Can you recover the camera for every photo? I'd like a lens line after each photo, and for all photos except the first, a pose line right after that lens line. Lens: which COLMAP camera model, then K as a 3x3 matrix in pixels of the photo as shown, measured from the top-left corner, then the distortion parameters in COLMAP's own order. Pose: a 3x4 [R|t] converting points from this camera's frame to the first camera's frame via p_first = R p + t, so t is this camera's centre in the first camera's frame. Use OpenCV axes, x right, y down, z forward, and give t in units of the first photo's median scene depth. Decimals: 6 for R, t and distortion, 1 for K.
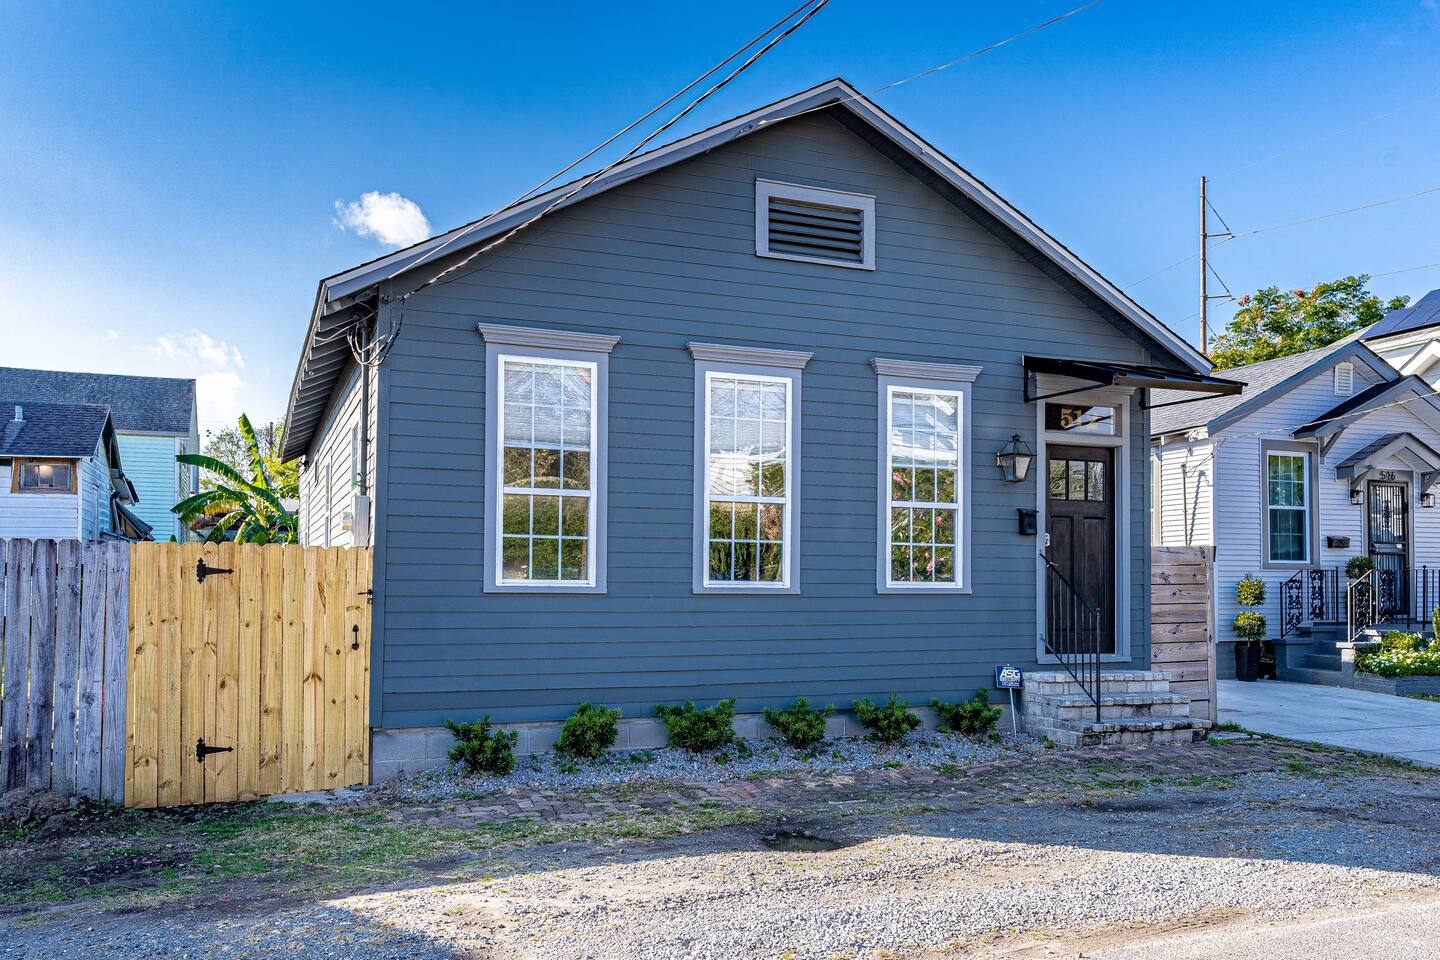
lens RADIAL K [[1162.3, 0, 720.0], [0, 1162.3, 480.0], [0, 0, 1]] dist [-0.000446, 0.002019]
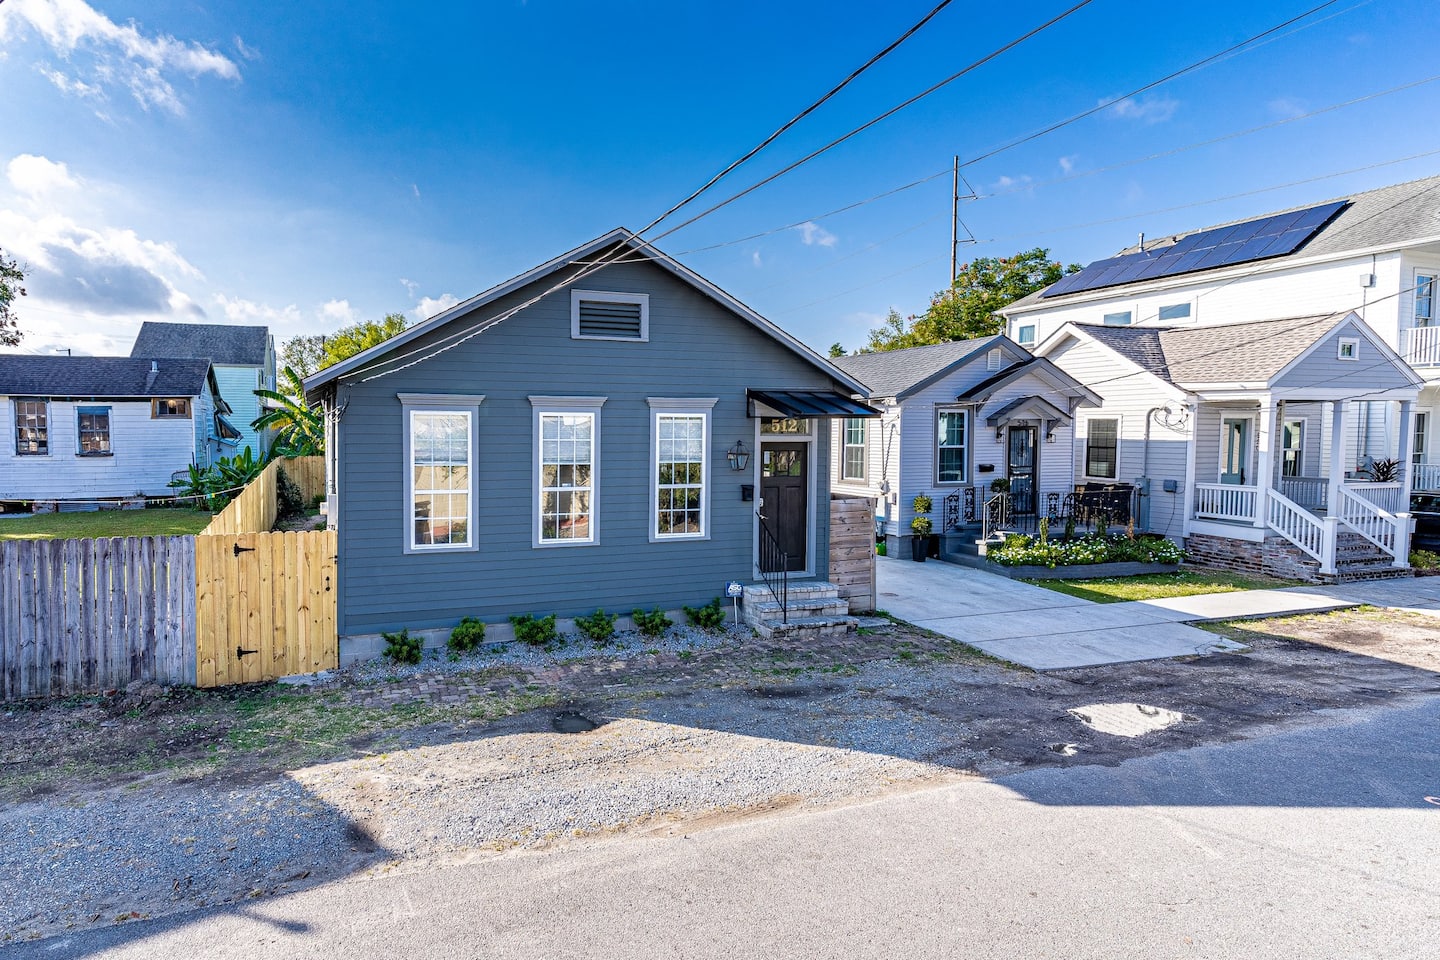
lens RADIAL K [[773.0, 0, 569.3], [0, 773.0, 423.8], [0, 0, 1]] dist [0.002269, 0.000208]
pose [[0.998089, -0.003700, -0.061688, 0.096138], [0.007643, 0.997933, 0.063806, -0.146125], [0.061324, -0.064156, 0.996054, -0.080639]]
